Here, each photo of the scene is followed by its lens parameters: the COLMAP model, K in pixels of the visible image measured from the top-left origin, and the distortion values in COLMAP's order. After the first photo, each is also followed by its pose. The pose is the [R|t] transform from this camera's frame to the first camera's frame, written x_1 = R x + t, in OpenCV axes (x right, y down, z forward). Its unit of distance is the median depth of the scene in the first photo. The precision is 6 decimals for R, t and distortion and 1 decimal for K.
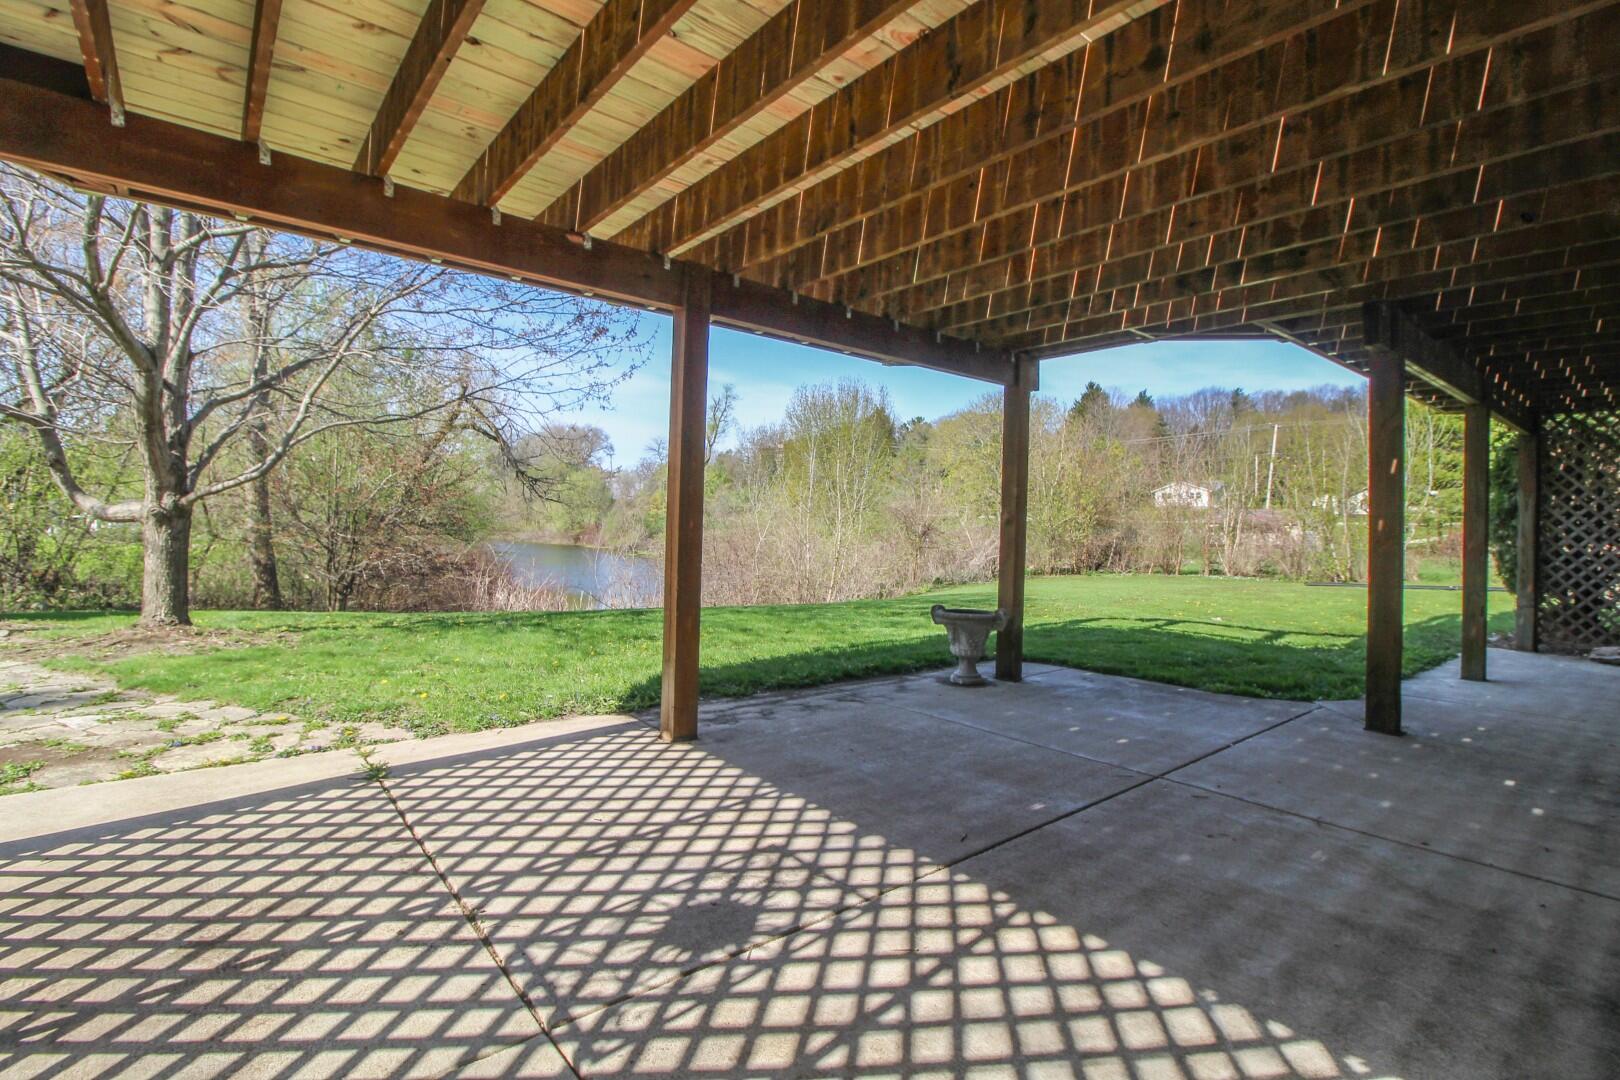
lens RADIAL K [[760.4, 0, 804.6], [0, 760.4, 527.5], [0, 0, 1]] dist [-0.018615, -0.005235]
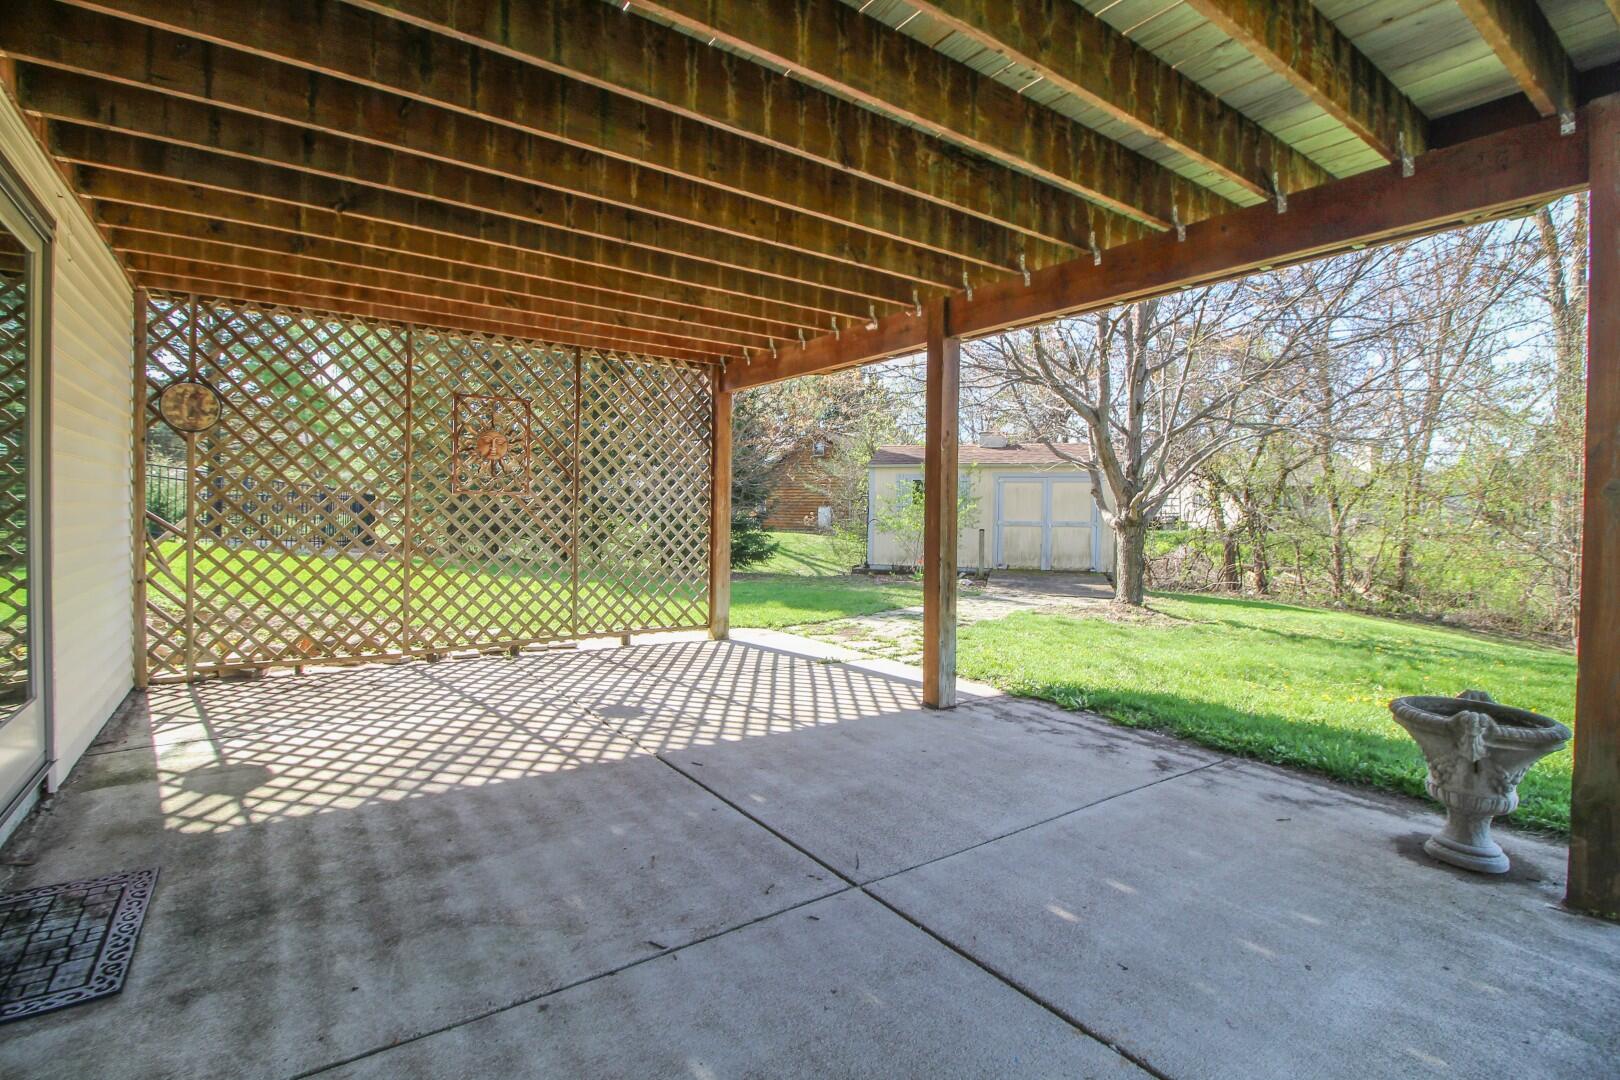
lens RADIAL K [[760.4, 0, 802.3], [0, 760.4, 537.0], [0, 0, 1]] dist [-0.018615, -0.005235]
pose [[-0.075959, 0.009364, -0.997067, 1.711859], [-0.024476, 0.999637, 0.011253, 0.015336], [0.996810, 0.025259, -0.075702, 1.484042]]
